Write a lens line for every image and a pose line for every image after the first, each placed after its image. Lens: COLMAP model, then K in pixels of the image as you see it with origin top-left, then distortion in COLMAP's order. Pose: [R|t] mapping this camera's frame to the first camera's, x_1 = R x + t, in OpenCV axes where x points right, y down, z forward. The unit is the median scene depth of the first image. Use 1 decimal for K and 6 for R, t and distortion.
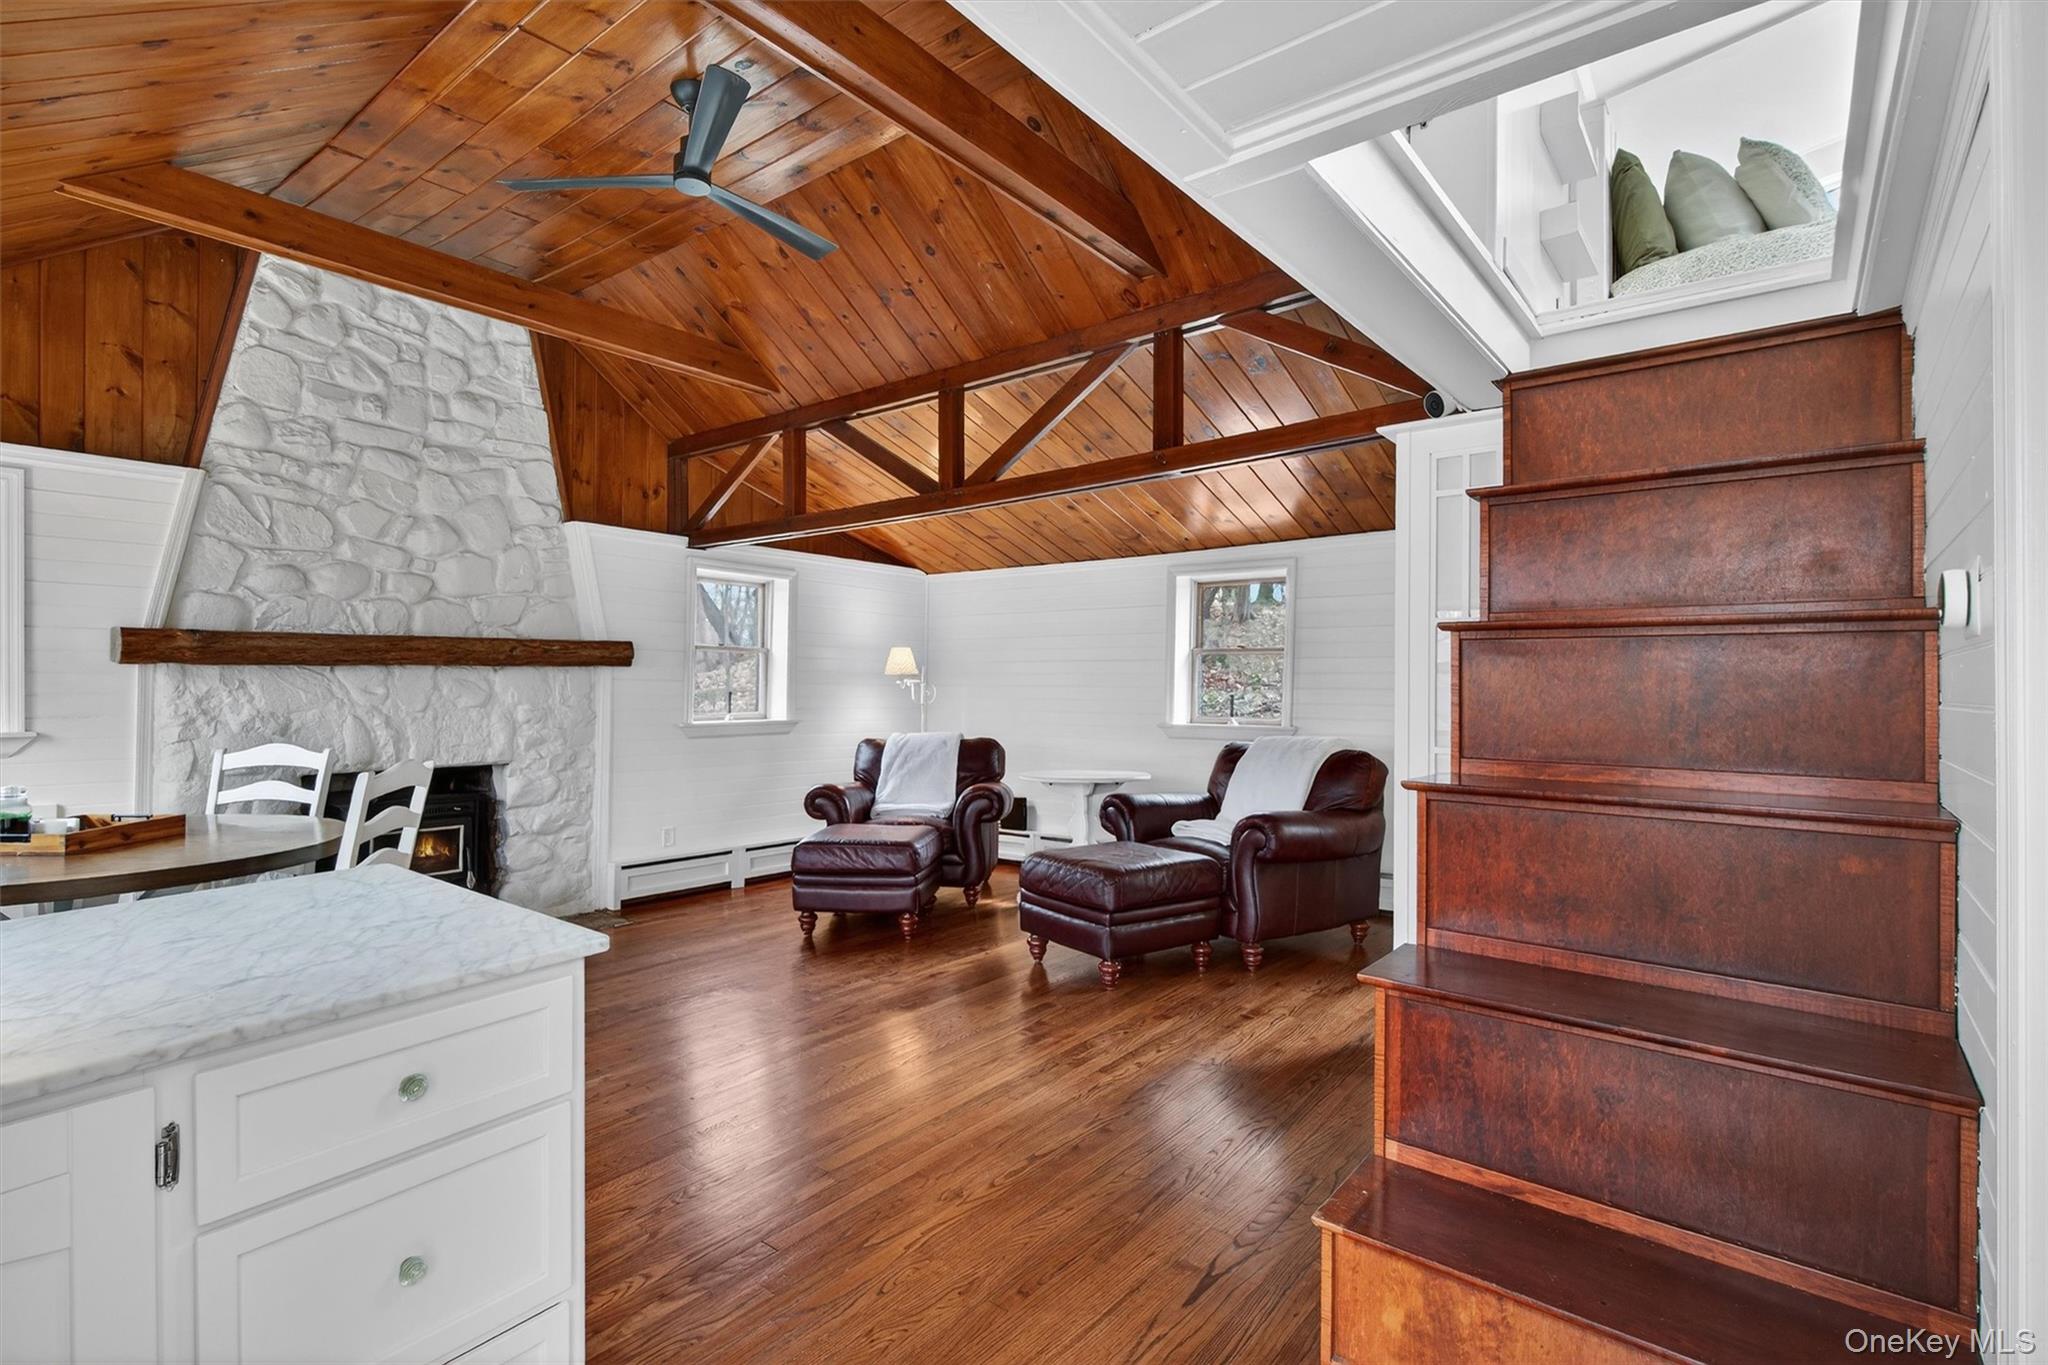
lens RADIAL K [[949.2, 0, 1024.2], [0, 949.2, 678.2], [0, 0, 1]] dist [-0.013222, 0.003290]
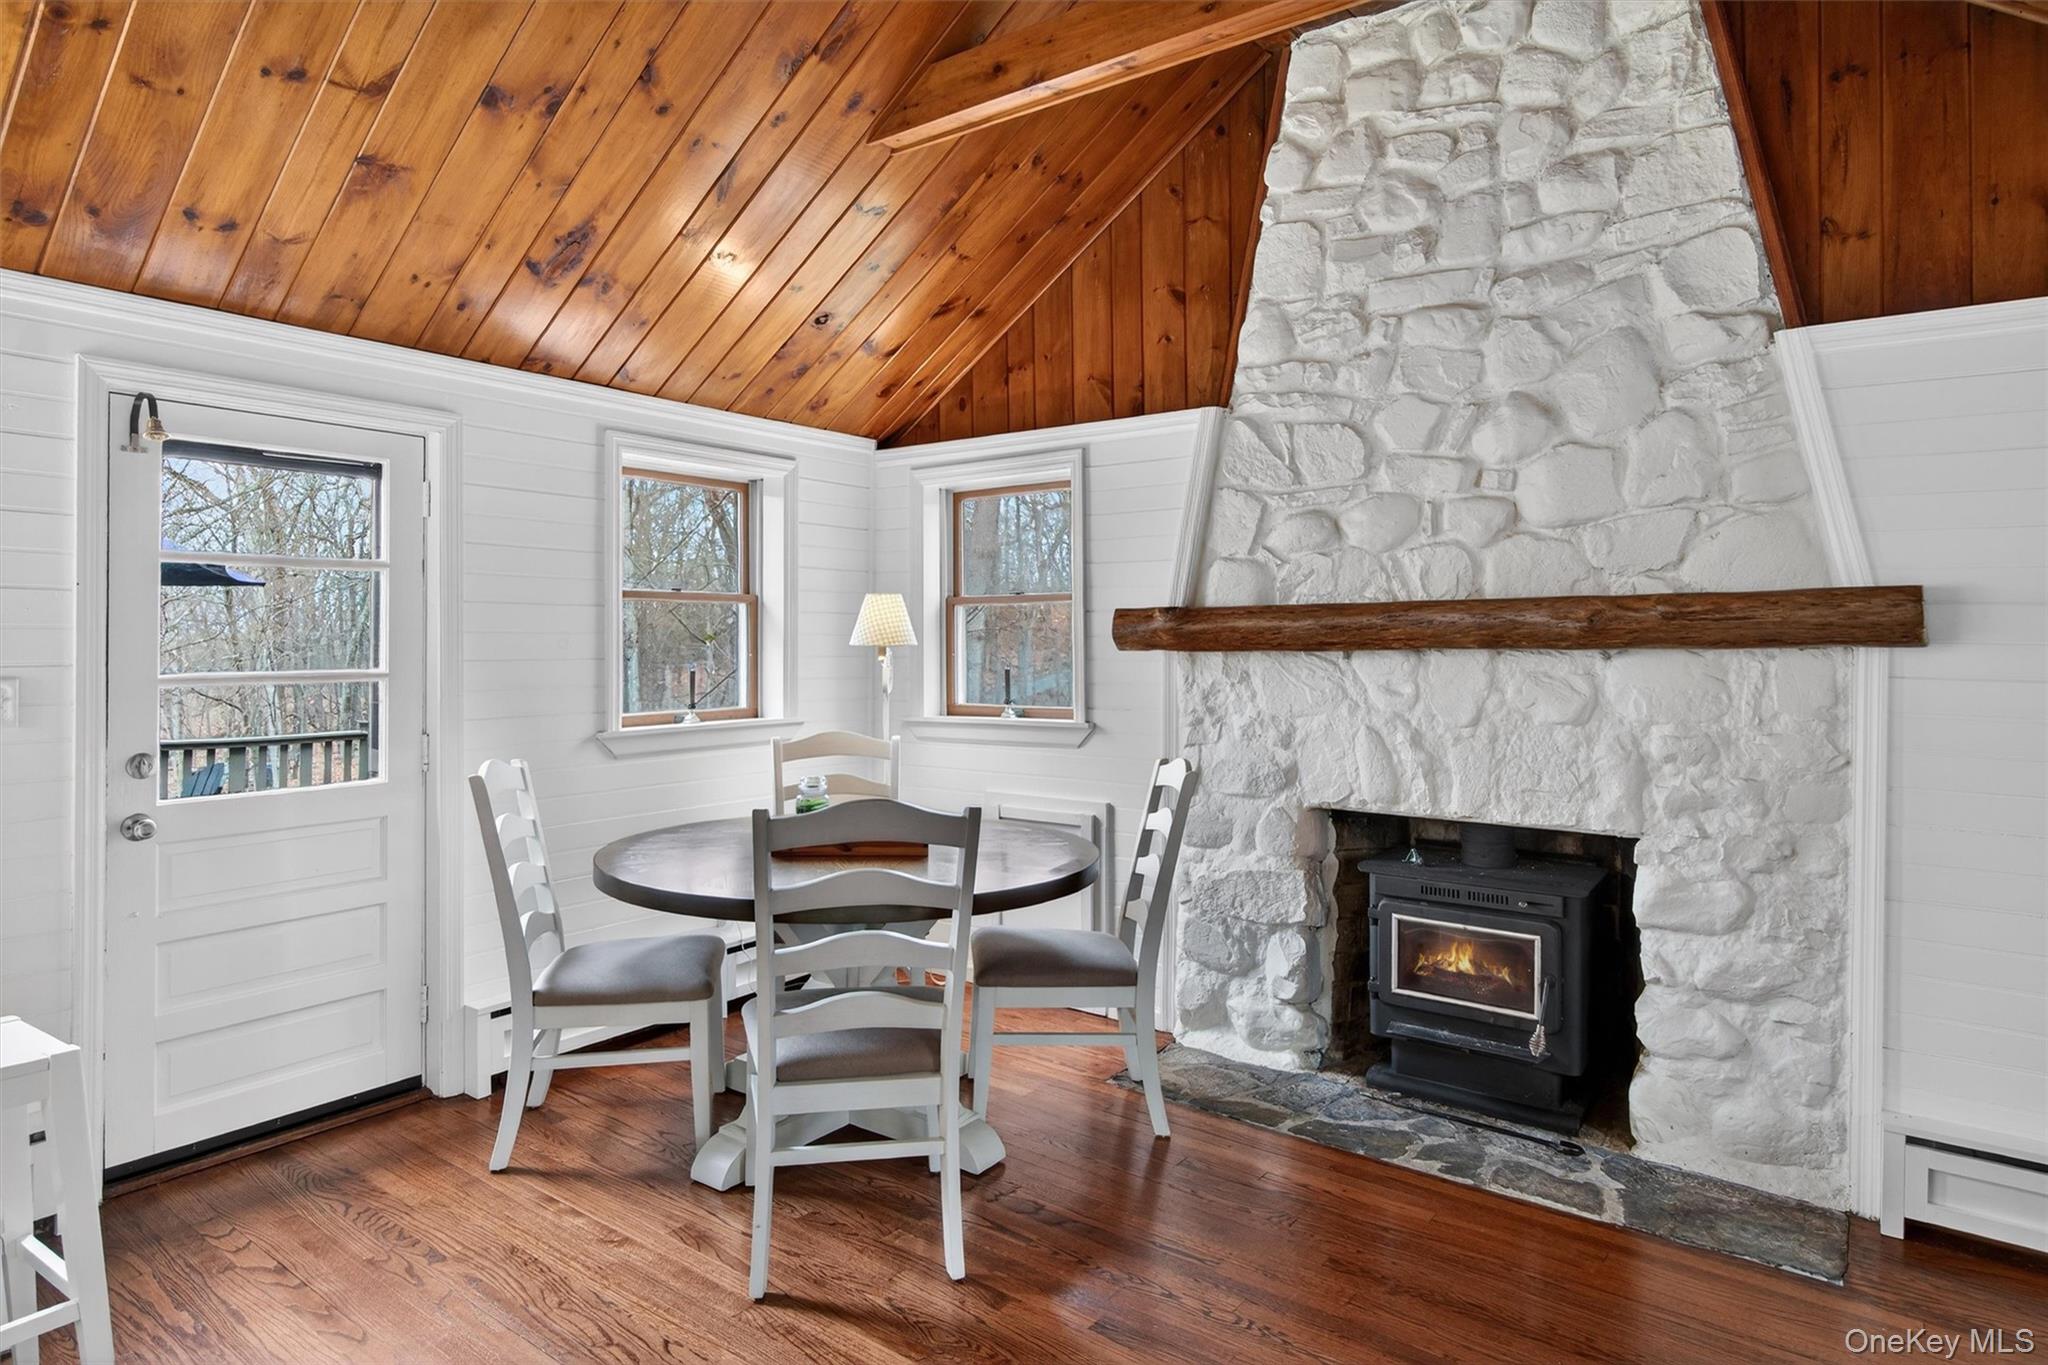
lens RADIAL K [[1153.0, 0, 1019.8], [0, 1153.0, 632.0], [0, 0, 1]] dist [0.001911, 0.003241]
pose [[0.022488, -0.024562, -0.999445, 0.081143], [-0.007361, 0.999667, -0.024733, -0.004122], [0.999720, 0.007913, 0.022299, 0.692672]]
